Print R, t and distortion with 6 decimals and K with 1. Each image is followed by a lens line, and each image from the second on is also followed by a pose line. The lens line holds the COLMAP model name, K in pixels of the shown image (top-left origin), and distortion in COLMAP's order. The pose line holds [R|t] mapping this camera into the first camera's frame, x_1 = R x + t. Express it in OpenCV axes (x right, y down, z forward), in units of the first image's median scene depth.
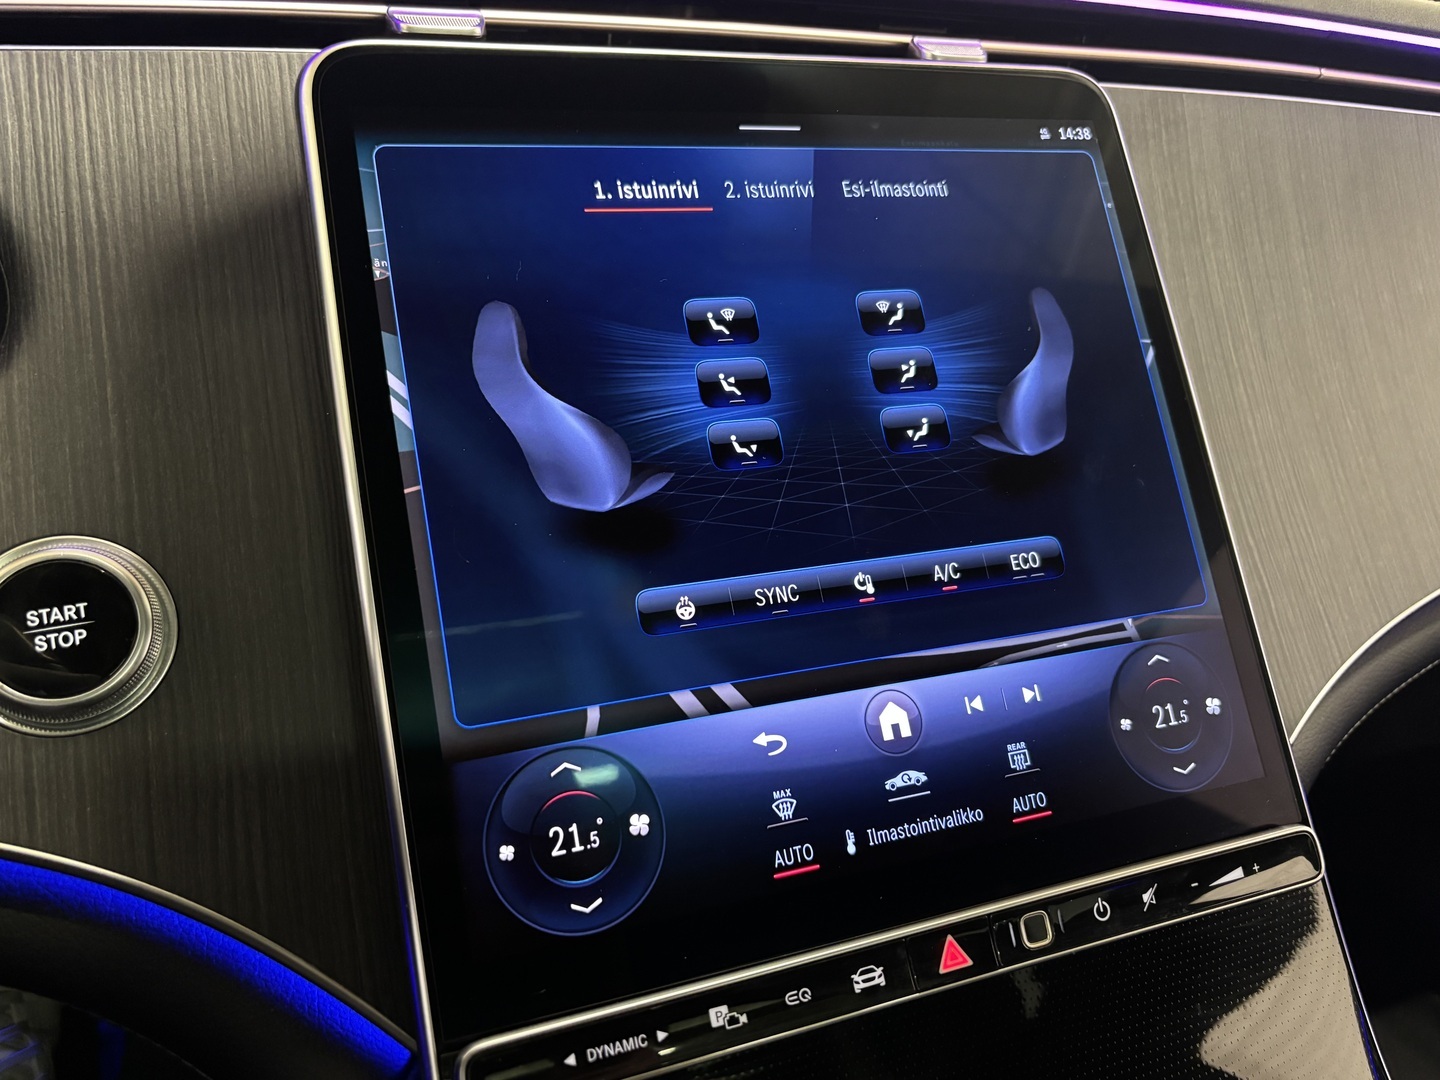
lens RADIAL K [[1122.0, 0, 712.9], [0, 1122.0, 548.2], [0, 0, 1]] dist [0.045829, -0.058651]
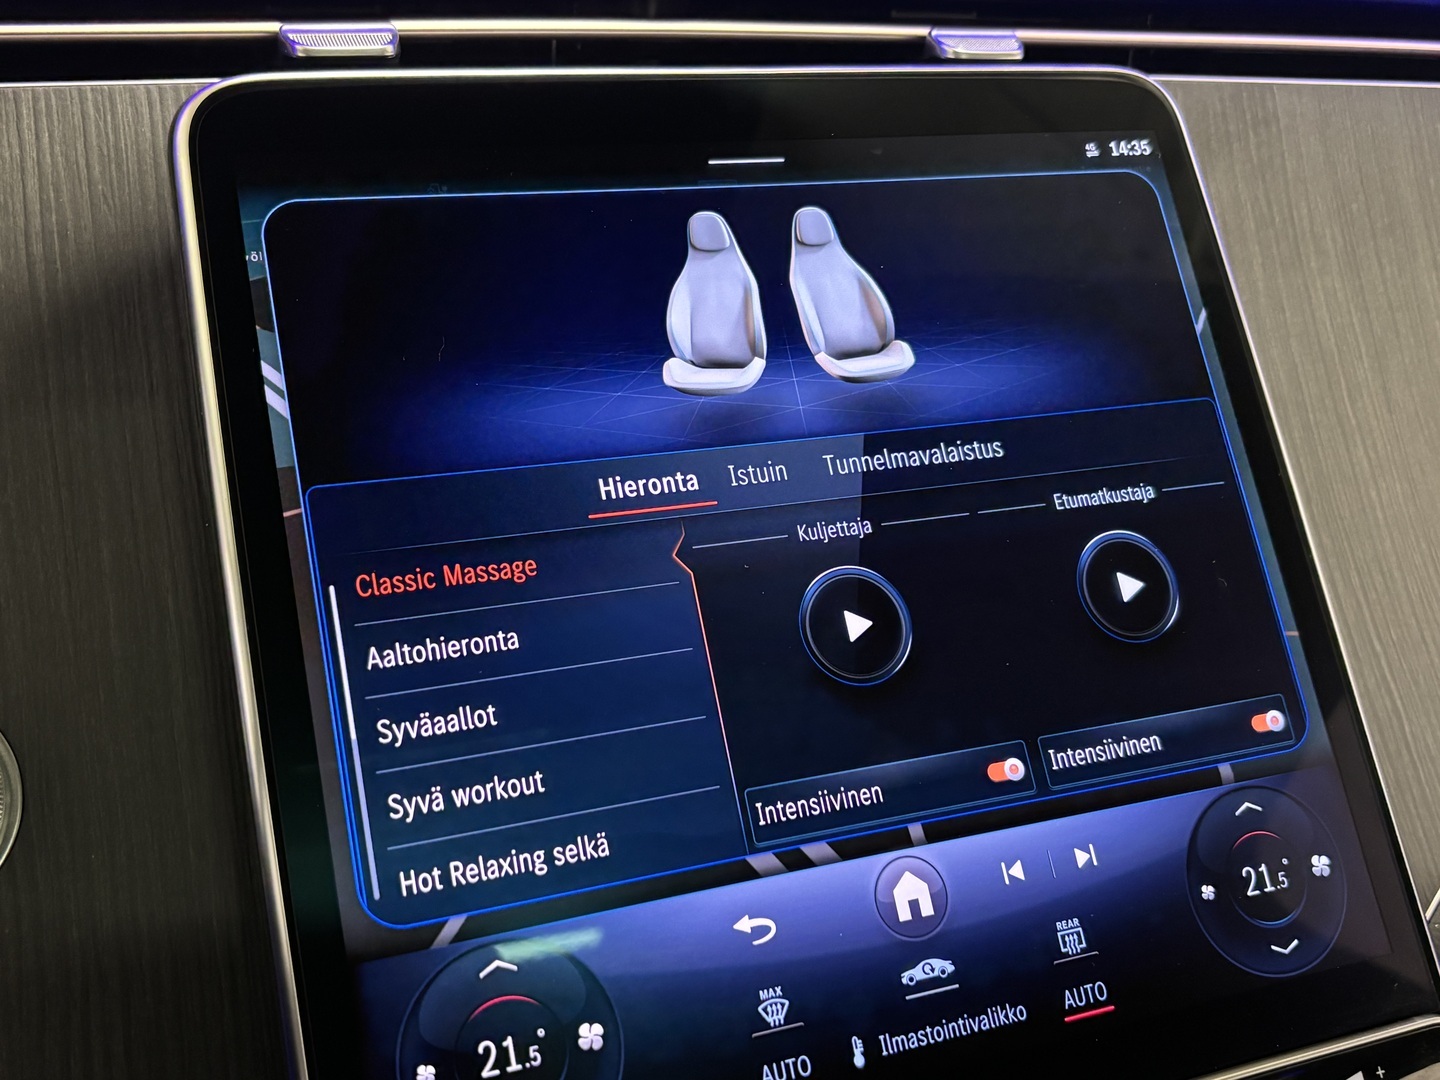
lens RADIAL K [[1539.4, 0, 727.0], [0, 1539.4, 530.0], [0, 0, 1]] dist [0.013066, -0.005603]
pose [[0.999820, -0.017495, -0.007403, 0.041338], [0.017100, 0.998579, -0.050465, -0.051709], [0.008275, 0.050329, 0.998698, -0.104895]]
